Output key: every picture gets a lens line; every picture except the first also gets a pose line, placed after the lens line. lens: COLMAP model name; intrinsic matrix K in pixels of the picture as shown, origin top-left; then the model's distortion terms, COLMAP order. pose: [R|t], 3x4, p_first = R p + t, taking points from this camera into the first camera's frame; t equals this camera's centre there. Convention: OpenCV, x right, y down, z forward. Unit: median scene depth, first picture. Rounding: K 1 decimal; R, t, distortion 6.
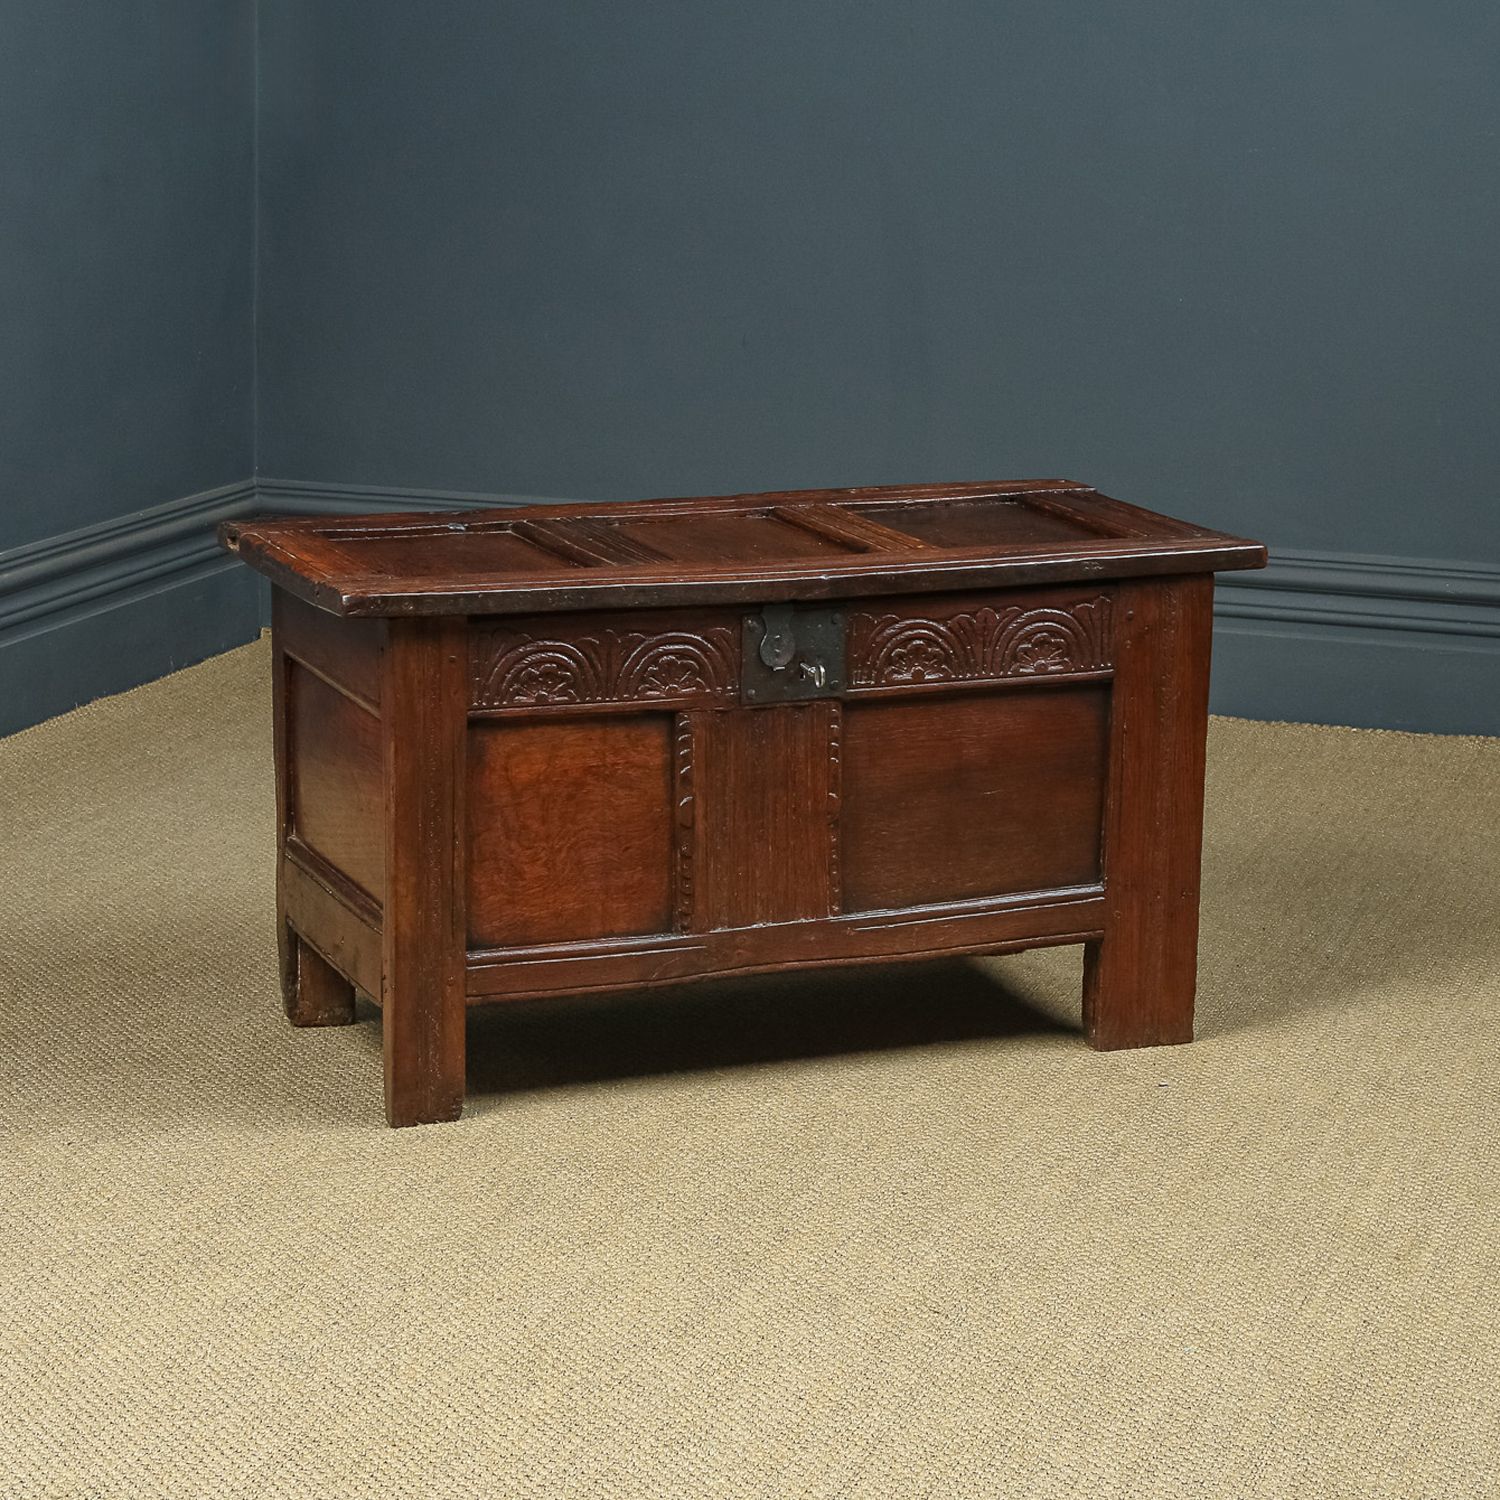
lens RADIAL K [[3978.5, 0, 763.9], [0, 3978.5, 748.5], [0, 0, 1]] dist [0.028518, 0.000000]
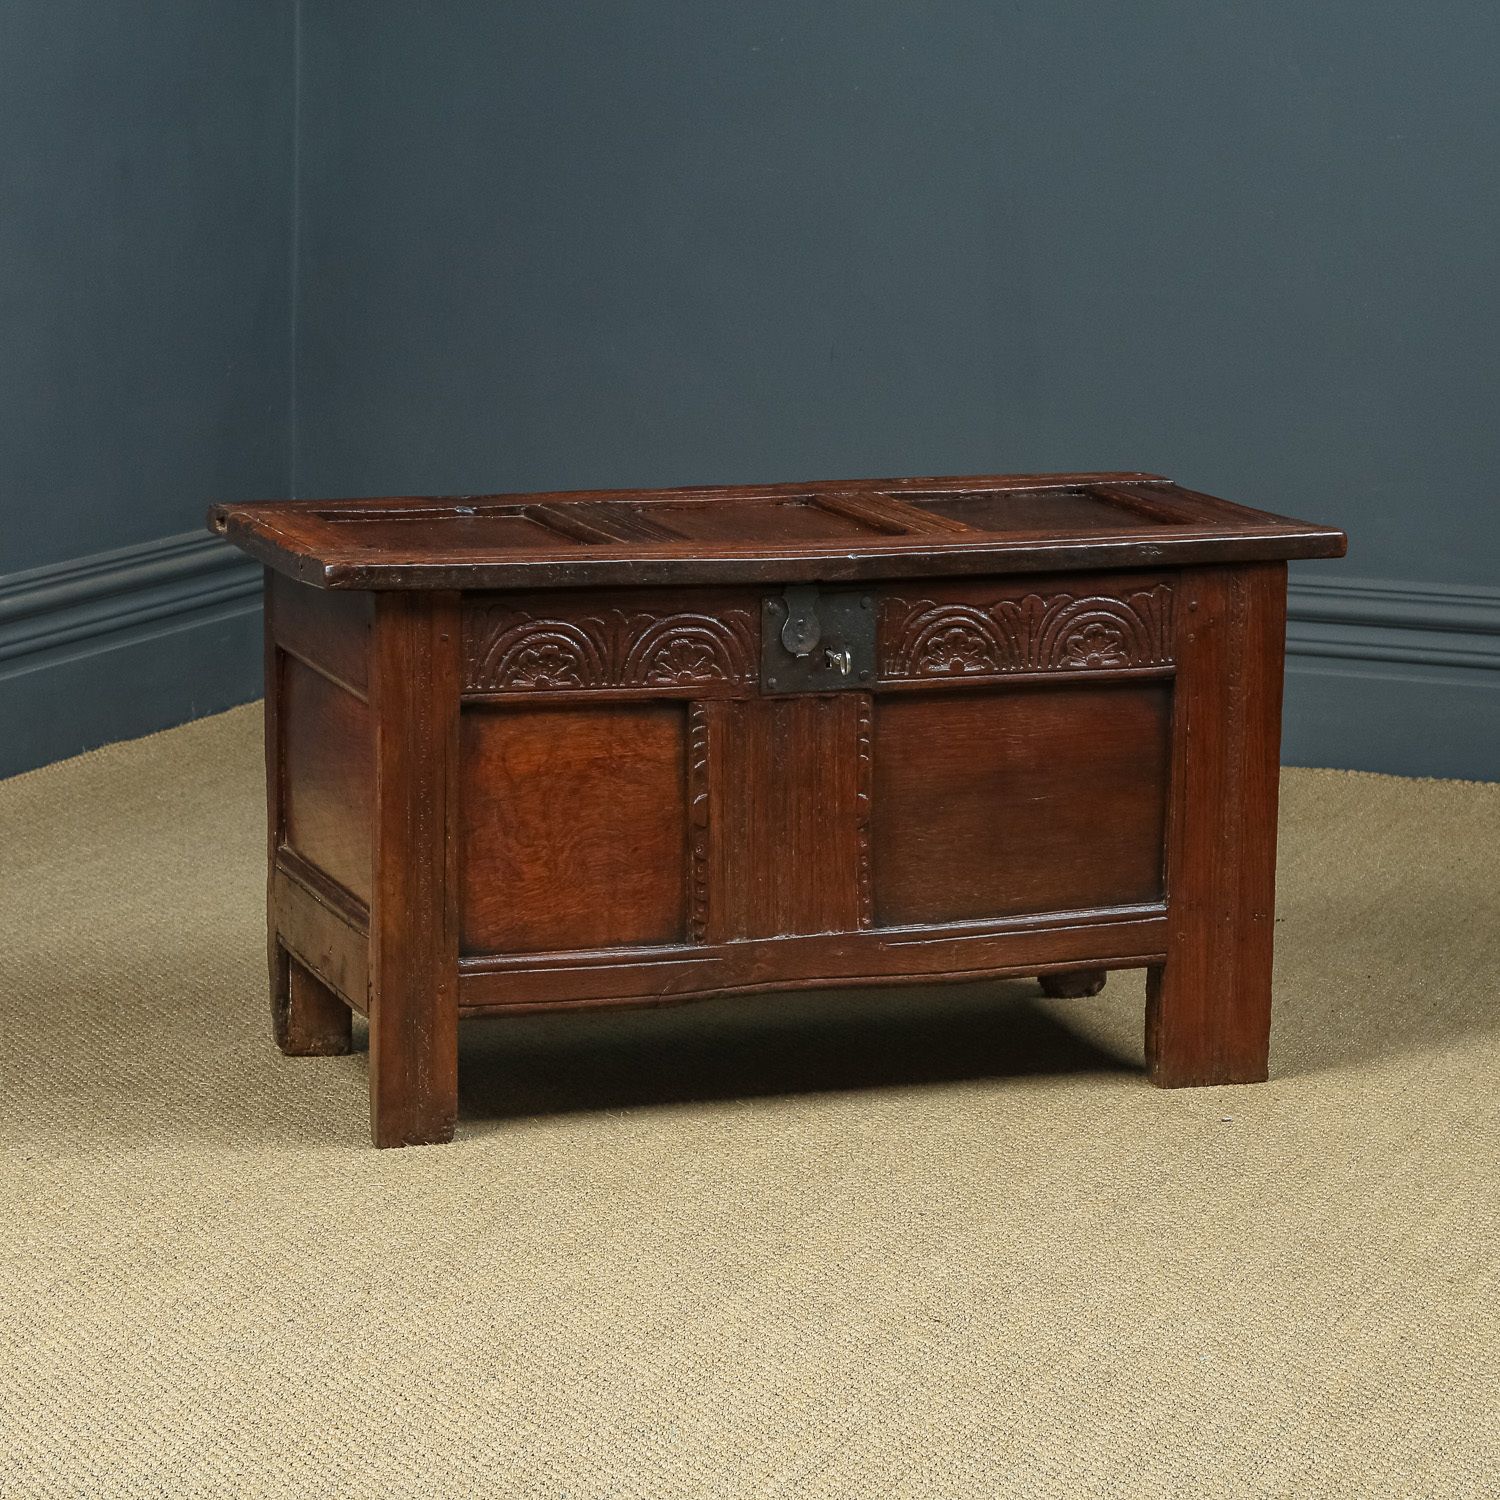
lens RADIAL K [[4747.4, 0, 751.4], [0, 4747.4, 742.8], [0, 0, 1]] dist [0.049476, 0.000000]
pose [[0.998700, 0.006101, -0.050612, 0.047497], [-0.008283, 0.999040, -0.043013, 0.047236], [0.050301, 0.043376, 0.997792, -0.096560]]
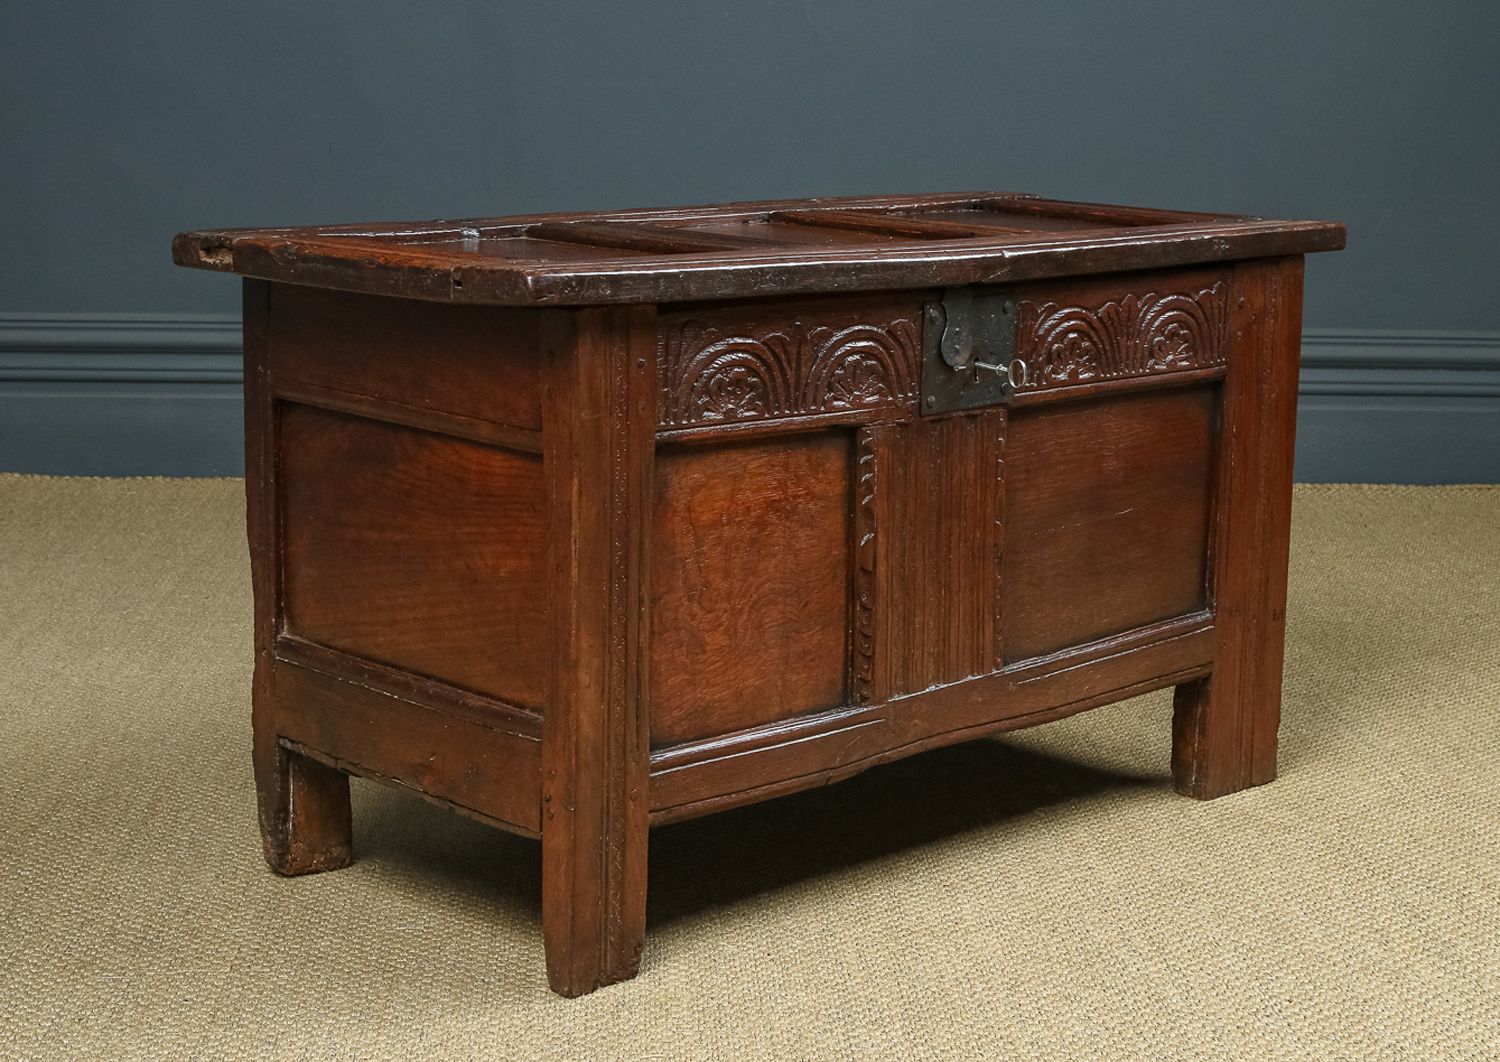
lens RADIAL K [[2672.5, 0, 759.1], [0, 2672.5, 453.8], [0, 0, 1]] dist [-0.015877, 0.000000]
pose [[0.930287, -0.057942, 0.362228, -0.232087], [0.076941, 0.996302, -0.038233, 0.014936], [-0.358673, 0.063438, 0.931305, 0.503631]]
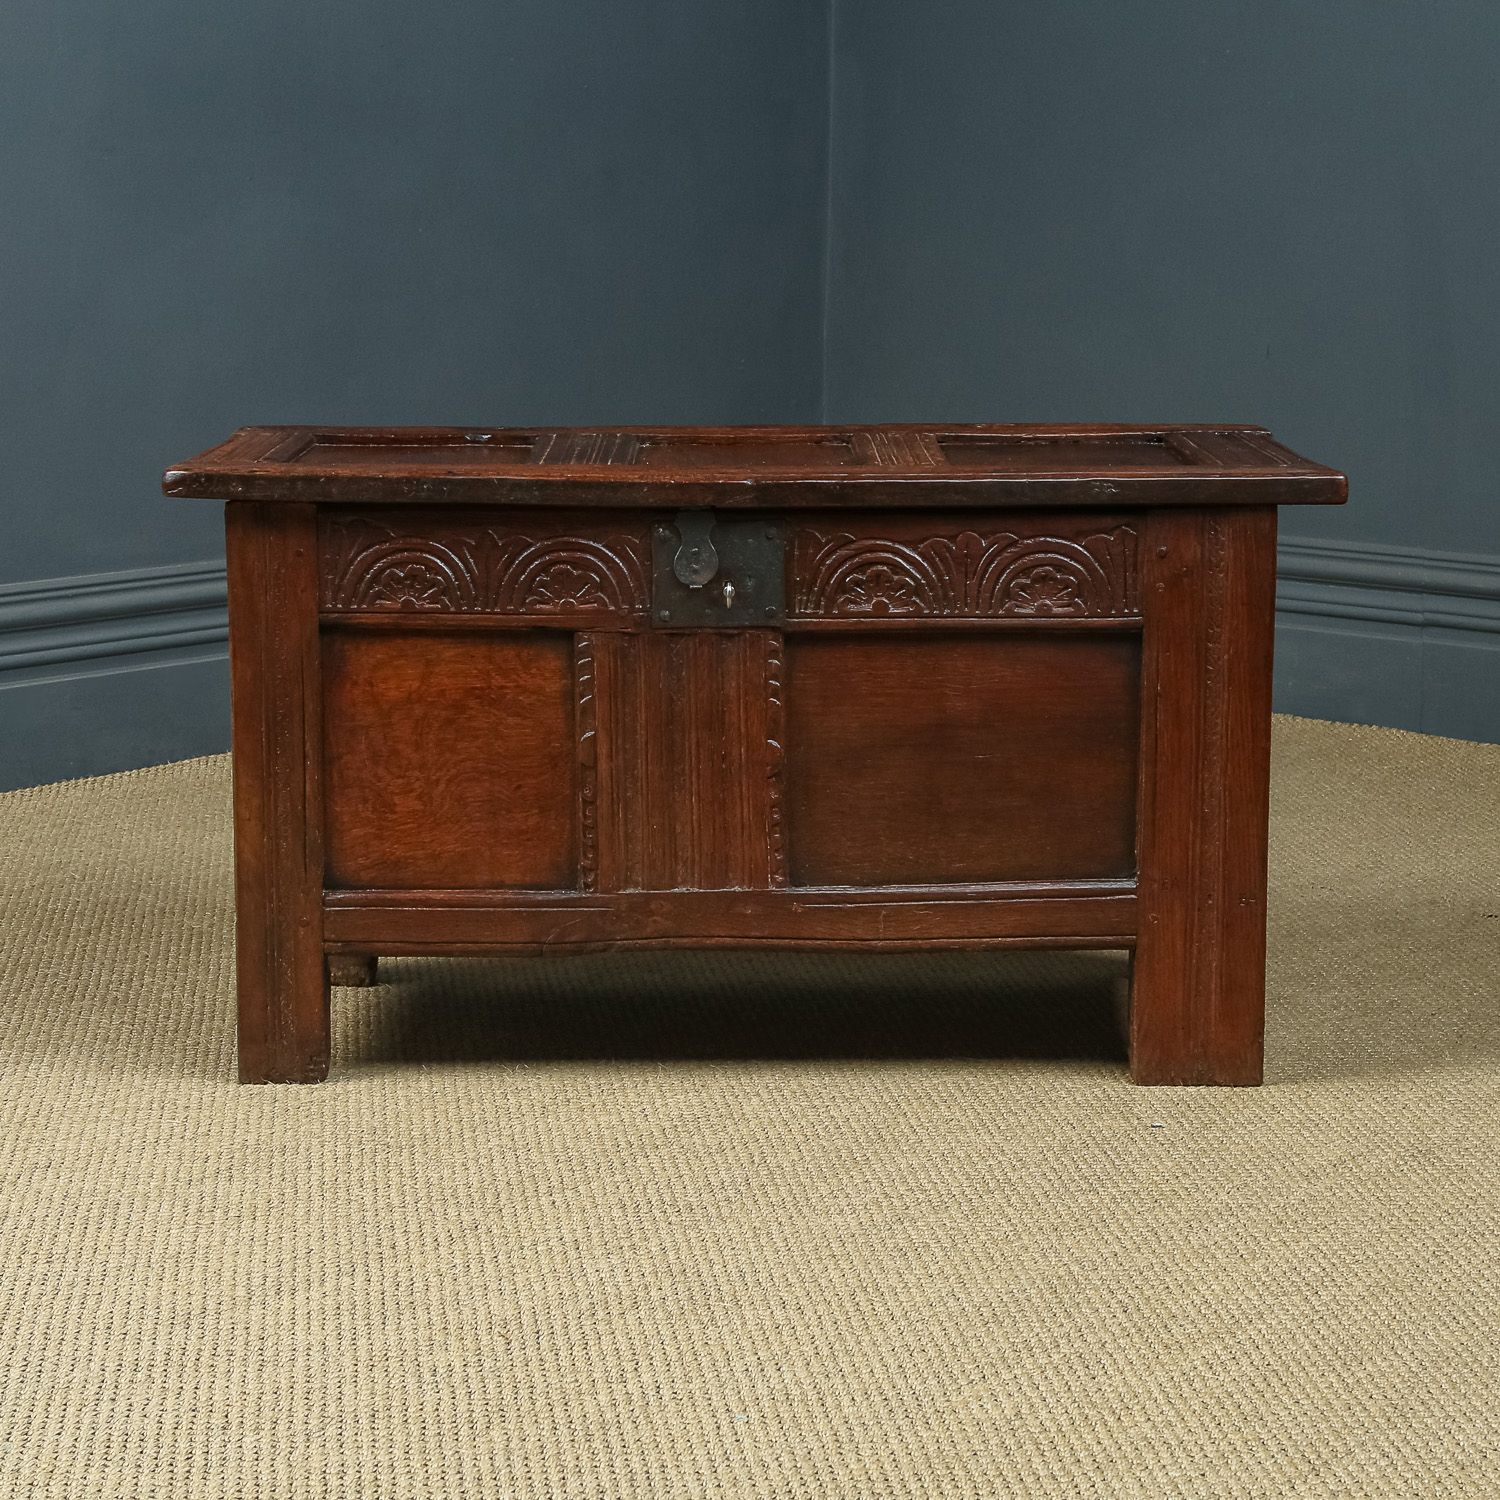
lens RADIAL K [[3268.7, 0, 757.2], [0, 3268.7, 583.3], [0, 0, 1]] dist [0.020515, 0.000000]
pose [[0.923944, 0.034927, -0.380929, 0.282061], [-0.069123, 0.994674, -0.076457, 0.031725], [0.376230, 0.096973, 0.921438, 0.354799]]
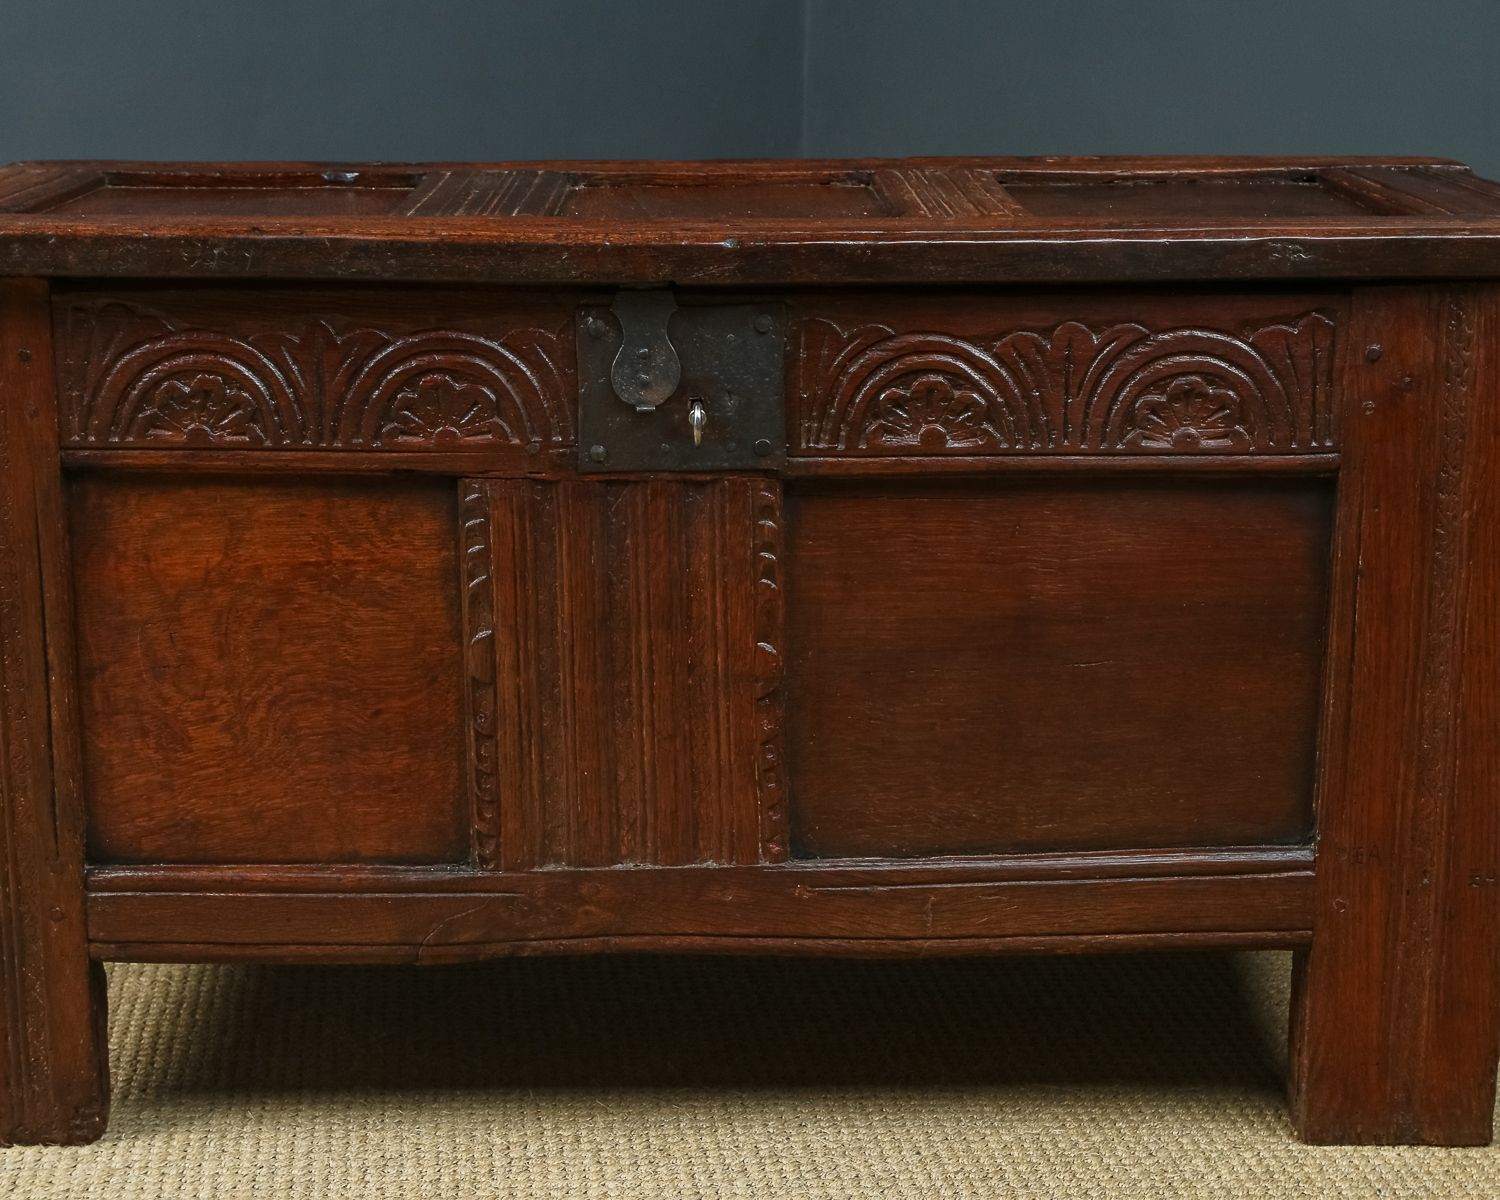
lens RADIAL K [[2712.7, 0, 735.5], [0, 2712.7, 594.4], [0, 0, 1]] dist [0.013048, 0.000000]
pose [[0.924807, 0.072816, -0.373404, 0.155644], [-0.067571, 0.997345, 0.027135, -0.005636], [0.374389, 0.000137, 0.927272, 0.654126]]
